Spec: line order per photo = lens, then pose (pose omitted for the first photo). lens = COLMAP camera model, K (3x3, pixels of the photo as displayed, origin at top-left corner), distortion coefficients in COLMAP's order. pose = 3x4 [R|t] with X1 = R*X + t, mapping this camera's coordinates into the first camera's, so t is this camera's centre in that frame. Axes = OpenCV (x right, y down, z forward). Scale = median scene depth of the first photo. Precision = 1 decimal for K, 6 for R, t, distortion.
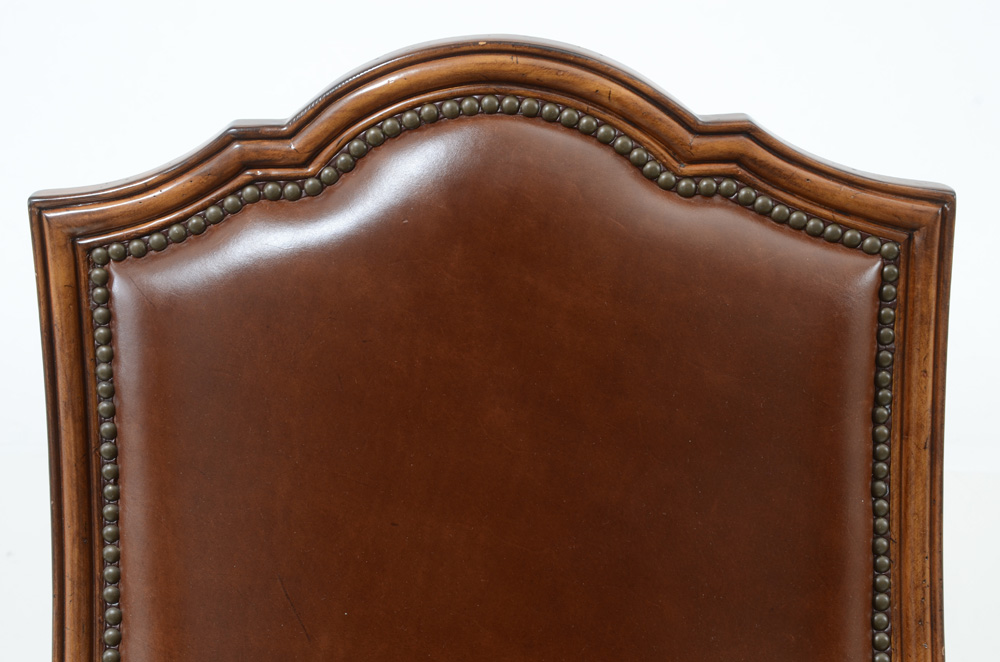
lens RADIAL K [[1932.9, 0, 506.7], [0, 1932.9, 328.2], [0, 0, 1]] dist [0.317231, 0.000000]
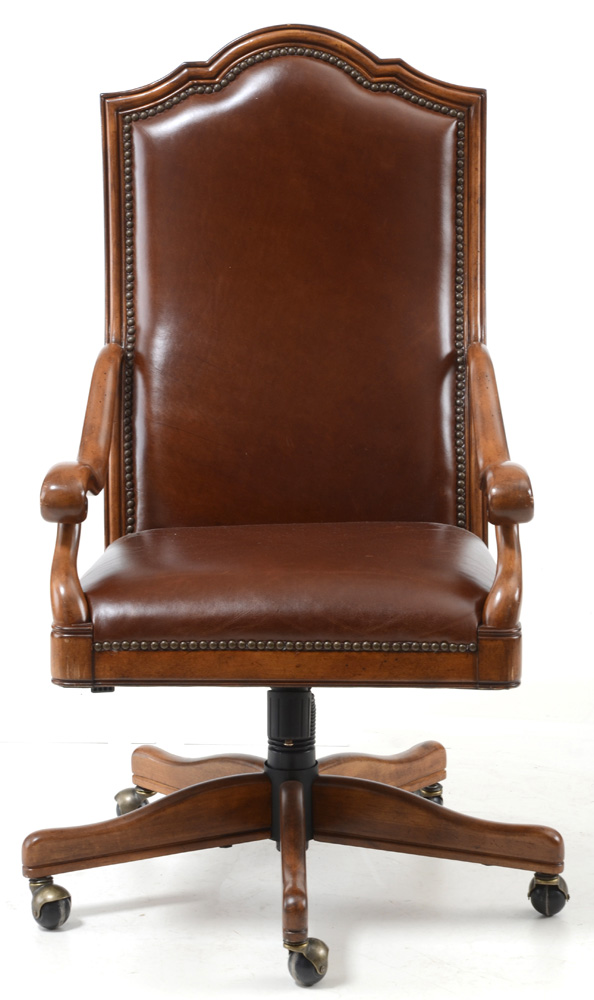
lens RADIAL K [[3648.1, 0, 292.1], [0, 3648.1, 494.7], [0, 0, 1]] dist [1.329074, 0.000000]
pose [[0.999283, 0.002178, -0.037808, 0.163363], [-0.008214, 0.987044, -0.160238, 1.139561], [0.036970, 0.160434, 0.986354, -3.376199]]
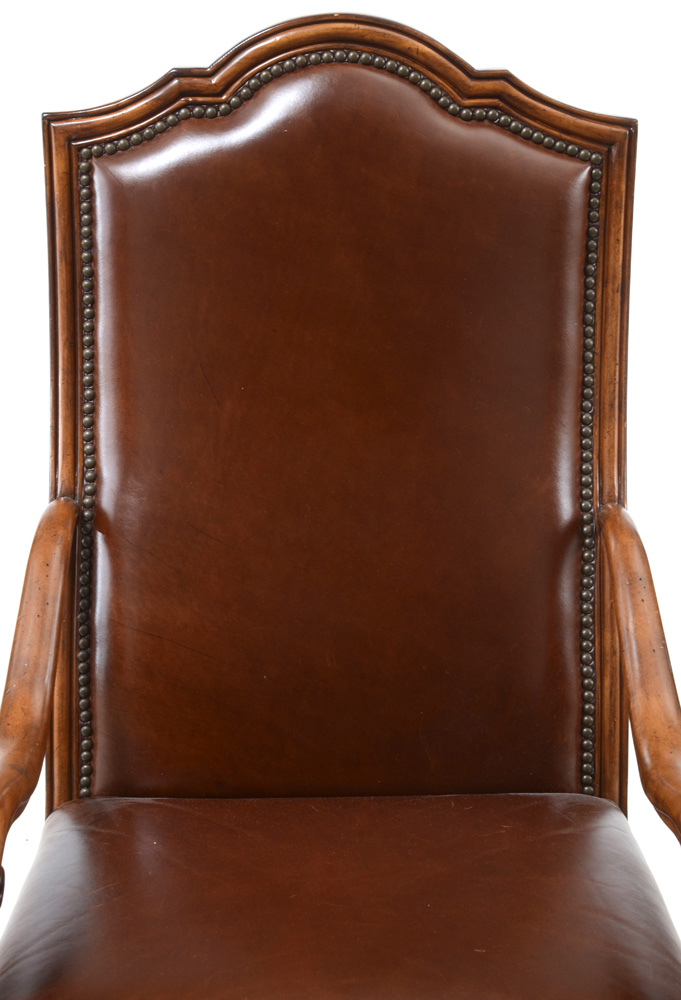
lens RADIAL K [[2504.2, 0, 345.7], [0, 2504.2, 496.7], [0, 0, 1]] dist [0.550962, 0.000000]
pose [[0.999770, 0.016203, 0.014066, -0.026931], [-0.015919, 0.999671, -0.020115, 0.272795], [-0.014387, 0.019887, 0.999699, -1.009311]]
